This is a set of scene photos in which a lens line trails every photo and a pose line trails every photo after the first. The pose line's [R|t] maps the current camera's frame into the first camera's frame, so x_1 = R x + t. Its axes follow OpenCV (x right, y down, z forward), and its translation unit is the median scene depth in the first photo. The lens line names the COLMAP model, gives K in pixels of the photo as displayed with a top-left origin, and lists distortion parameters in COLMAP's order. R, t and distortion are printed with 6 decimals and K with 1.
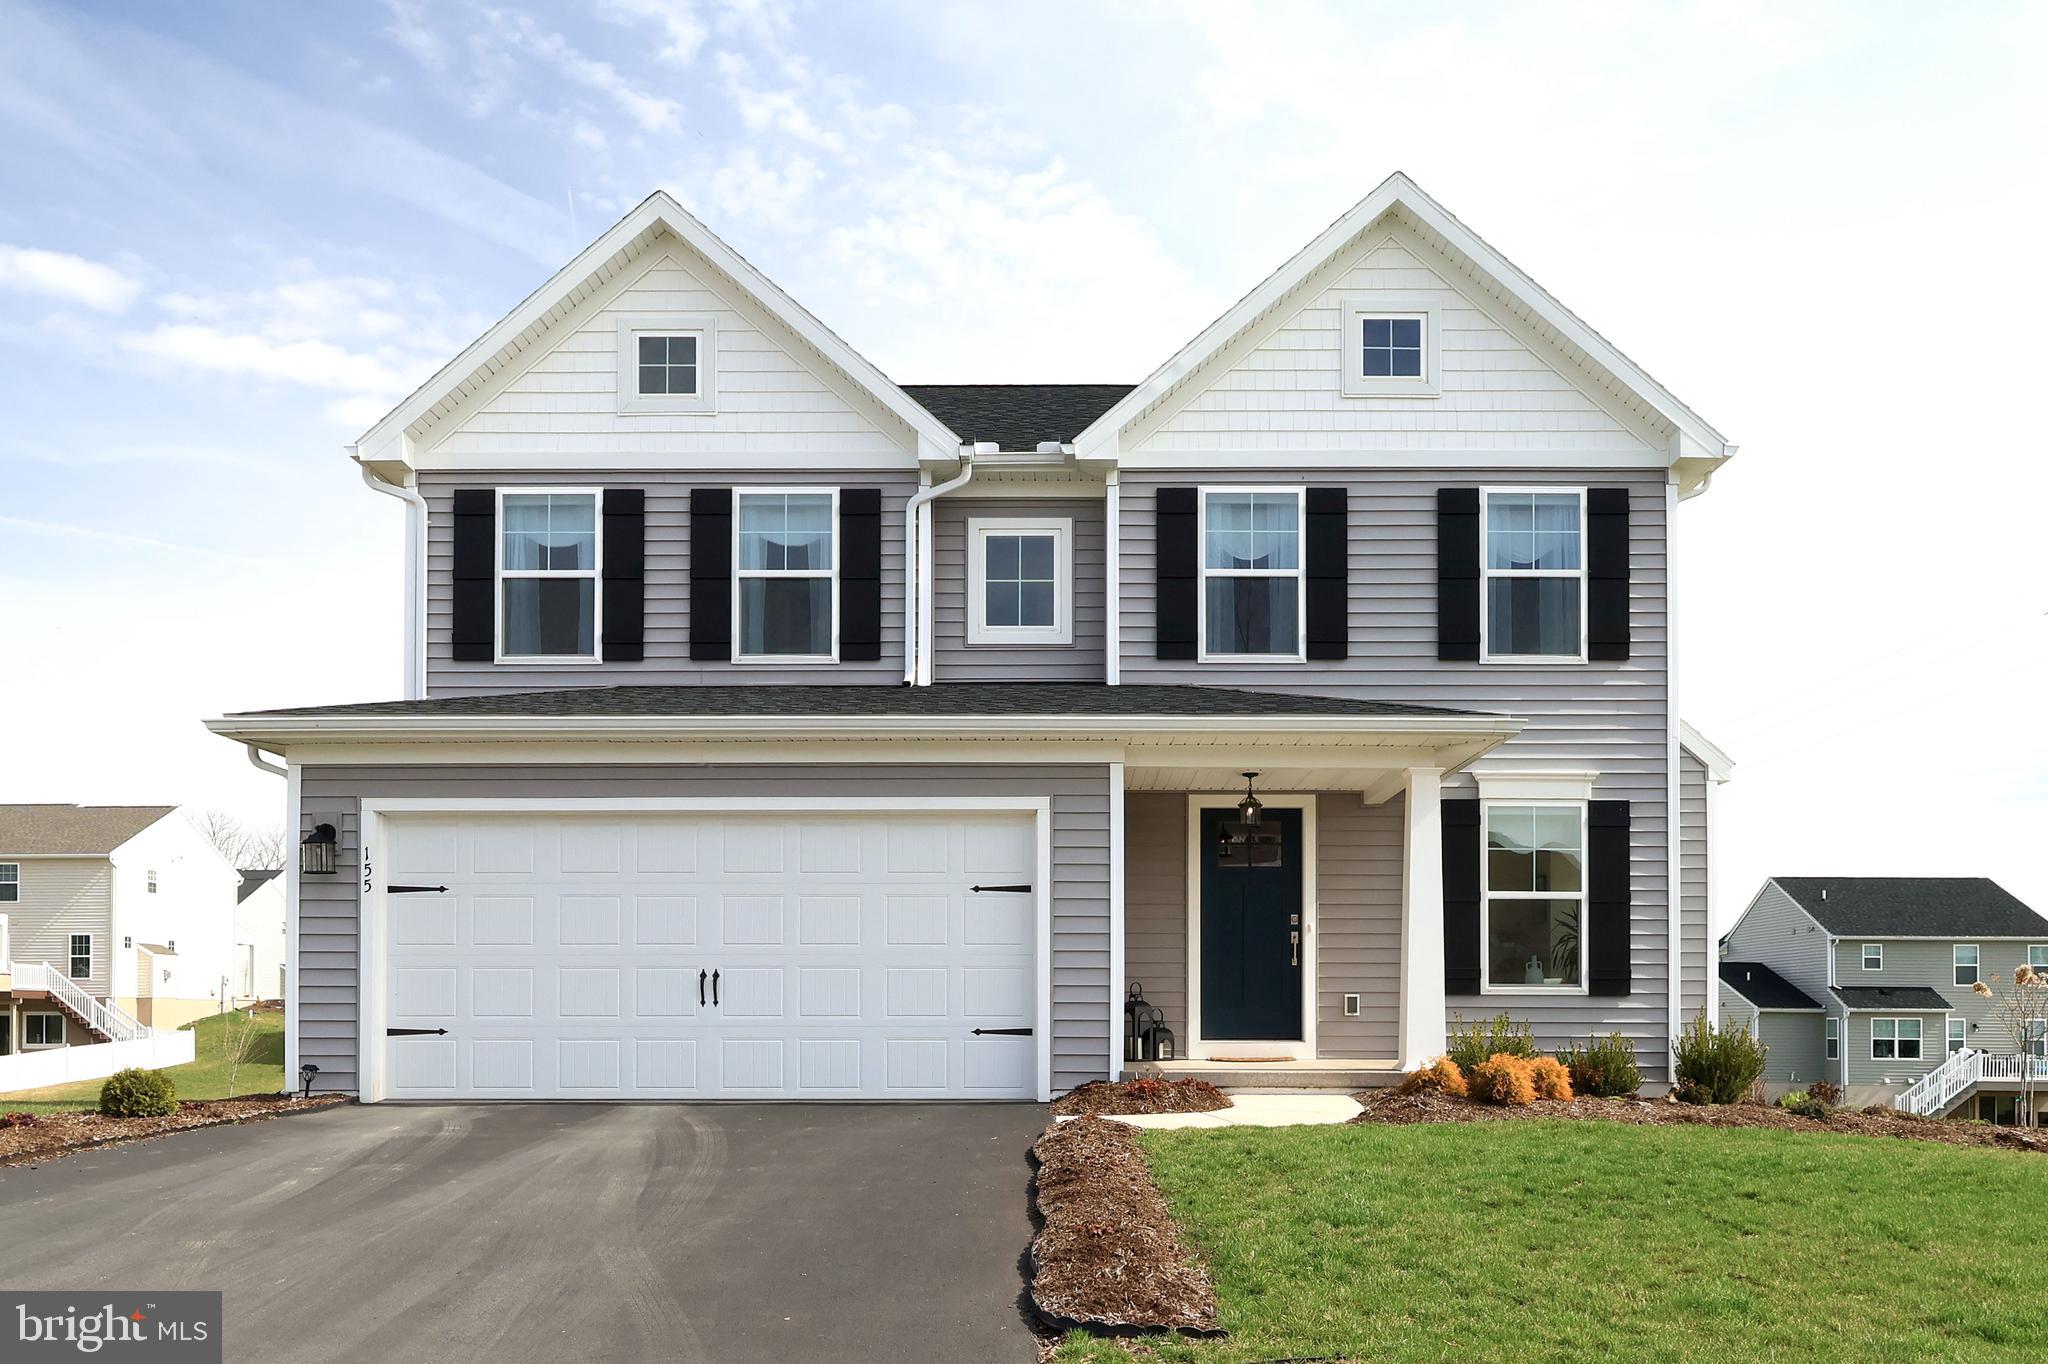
lens RADIAL K [[1059.5, 0, 1024.1], [0, 1059.5, 928.2], [0, 0, 1]] dist [-0.004222, 0.000045]
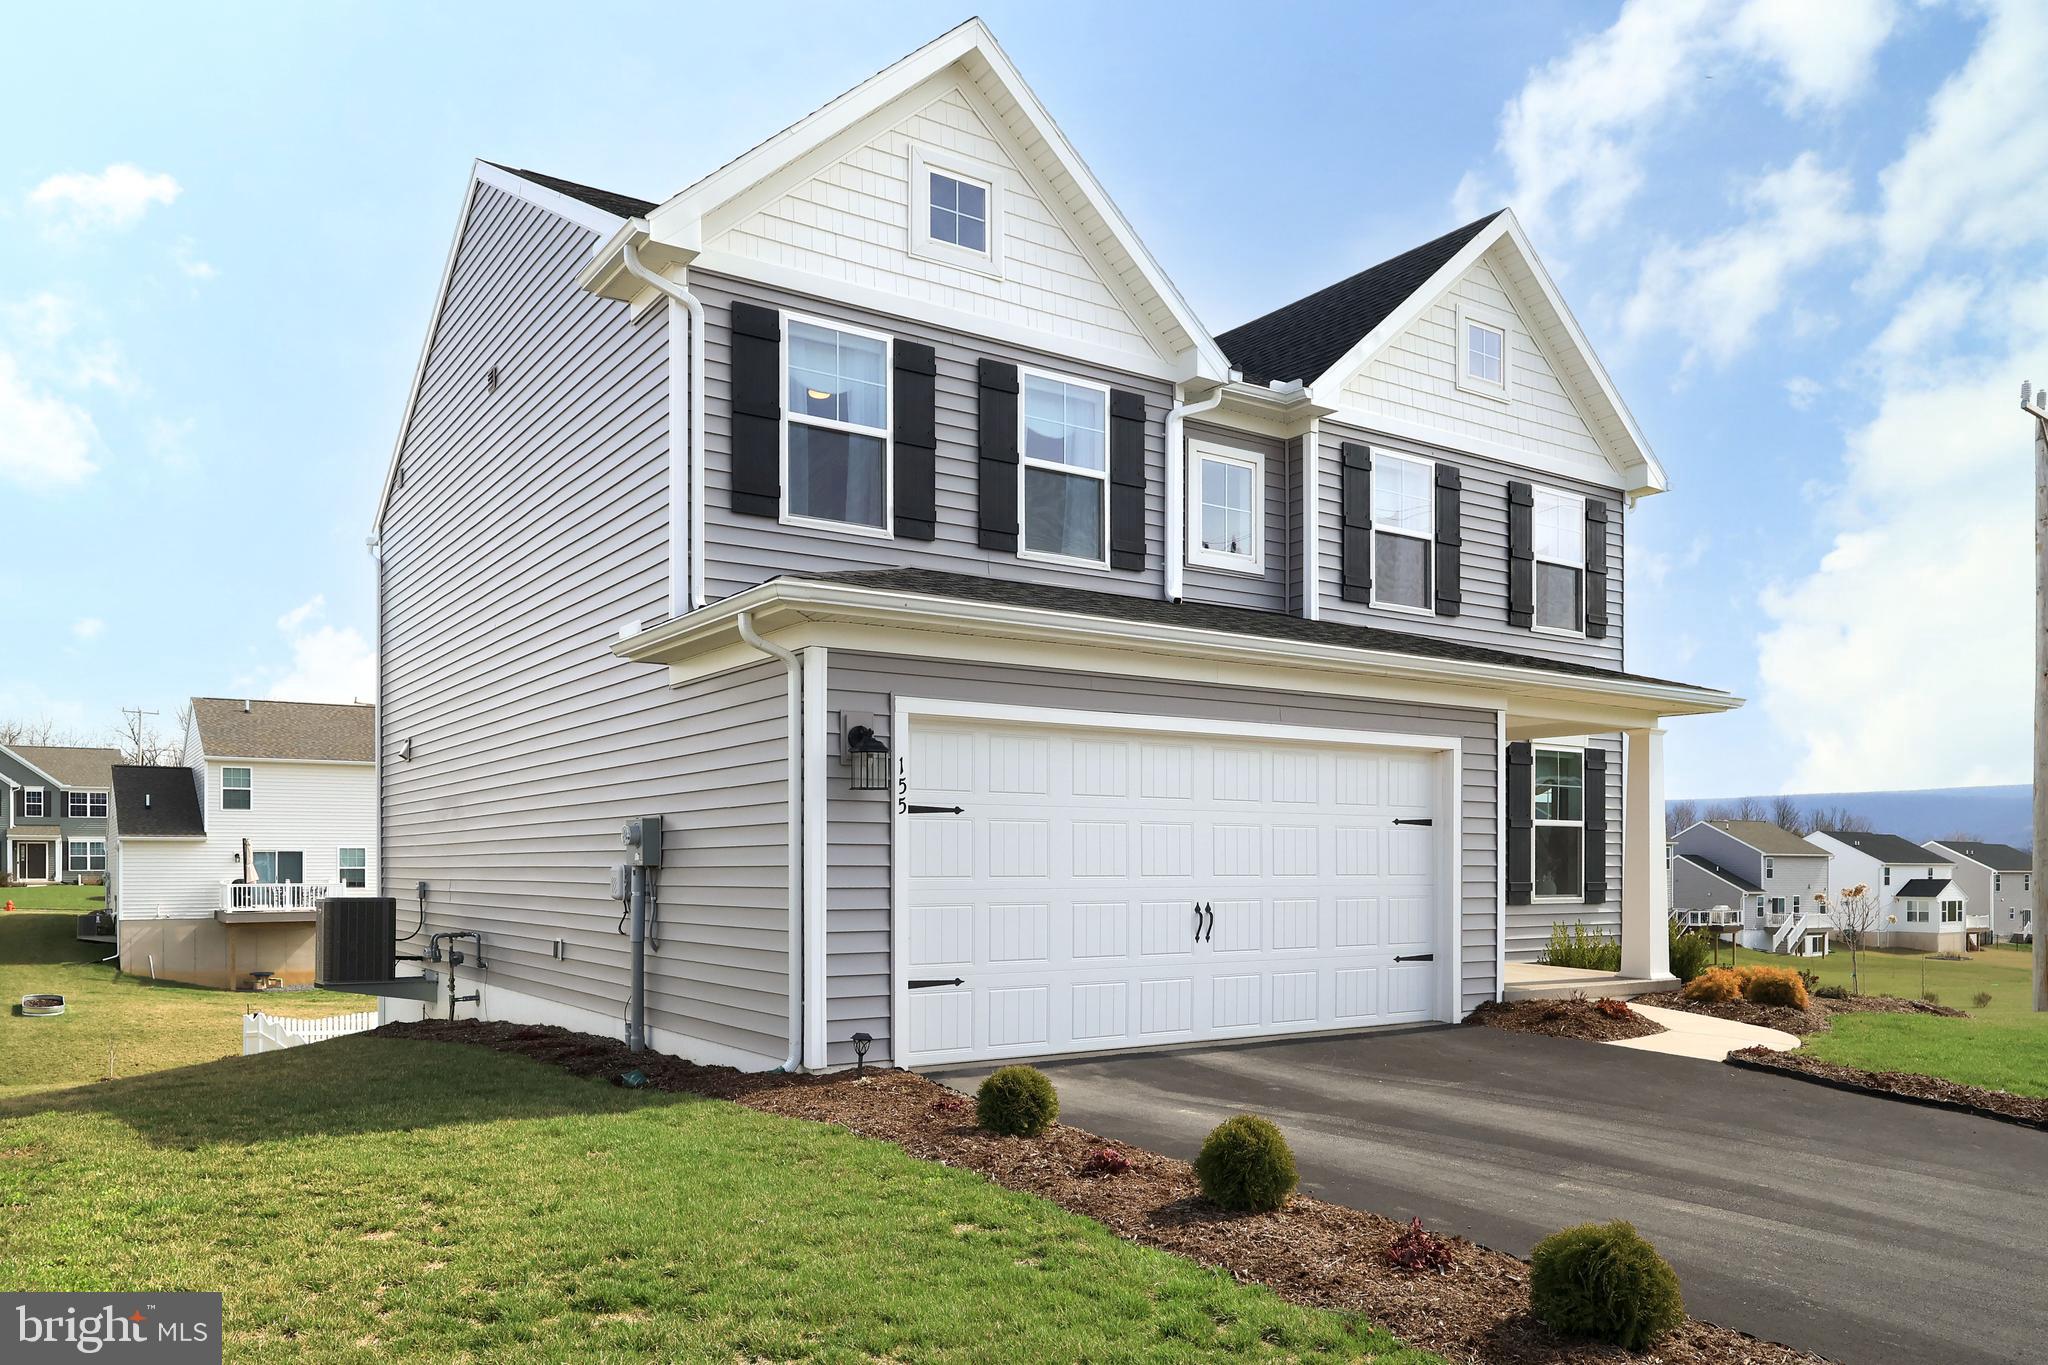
lens RADIAL K [[1442.4, 0, 1024.0], [0, 1442.4, 682.5], [0, 0, 1]] dist [0.155623, 0.000009]
pose [[0.823427, 0.067517, 0.563391, -0.950866], [-0.001114, 0.993086, -0.117384, -0.002323], [-0.567422, 0.096030, 0.817809, 0.009963]]
